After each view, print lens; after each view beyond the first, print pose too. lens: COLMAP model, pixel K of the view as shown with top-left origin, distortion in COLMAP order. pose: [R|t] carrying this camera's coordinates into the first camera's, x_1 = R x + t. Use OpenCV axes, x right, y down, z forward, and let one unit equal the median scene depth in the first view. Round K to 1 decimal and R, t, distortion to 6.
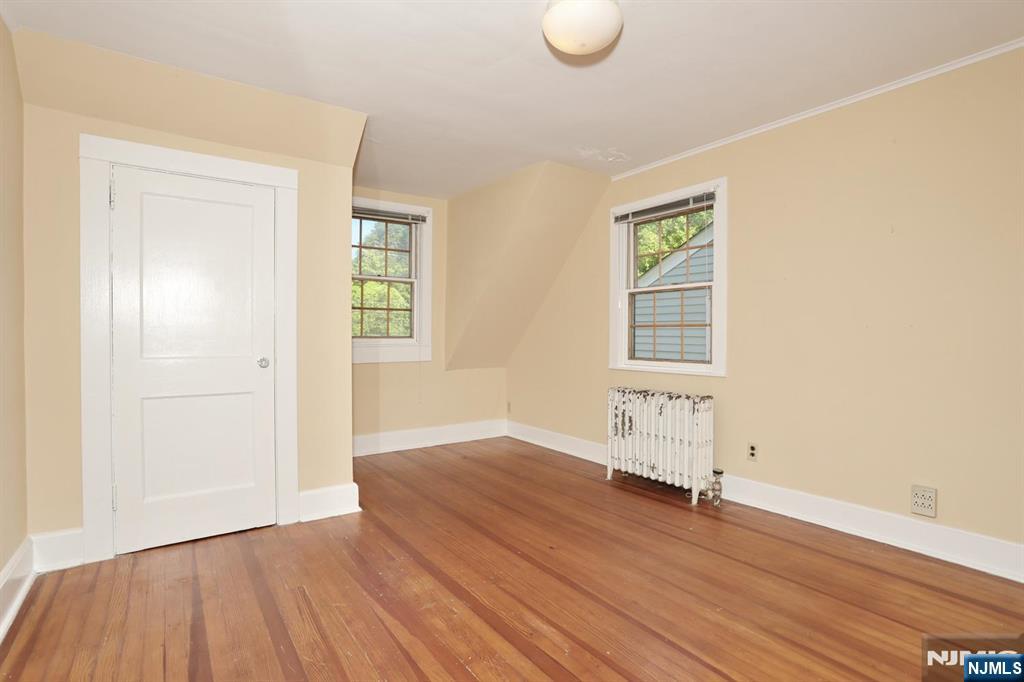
lens RADIAL K [[495.3, 0, 508.6], [0, 495.3, 338.9], [0, 0, 1]] dist [-0.072765, 0.030786]
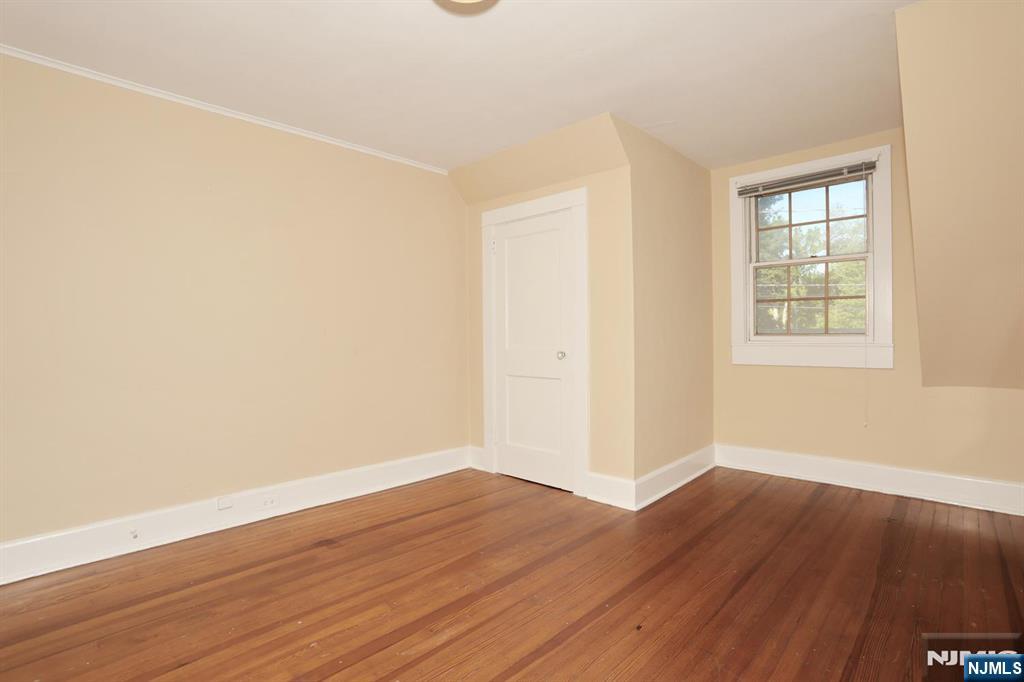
lens RADIAL K [[495.3, 0, 508.6], [0, 495.3, 338.9], [0, 0, 1]] dist [-0.072765, 0.030786]
pose [[0.195013, 0.004911, -0.980788, 0.766060], [-0.003145, 0.999985, 0.004382, 0.004287], [0.980796, 0.002230, 0.195025, 0.701117]]
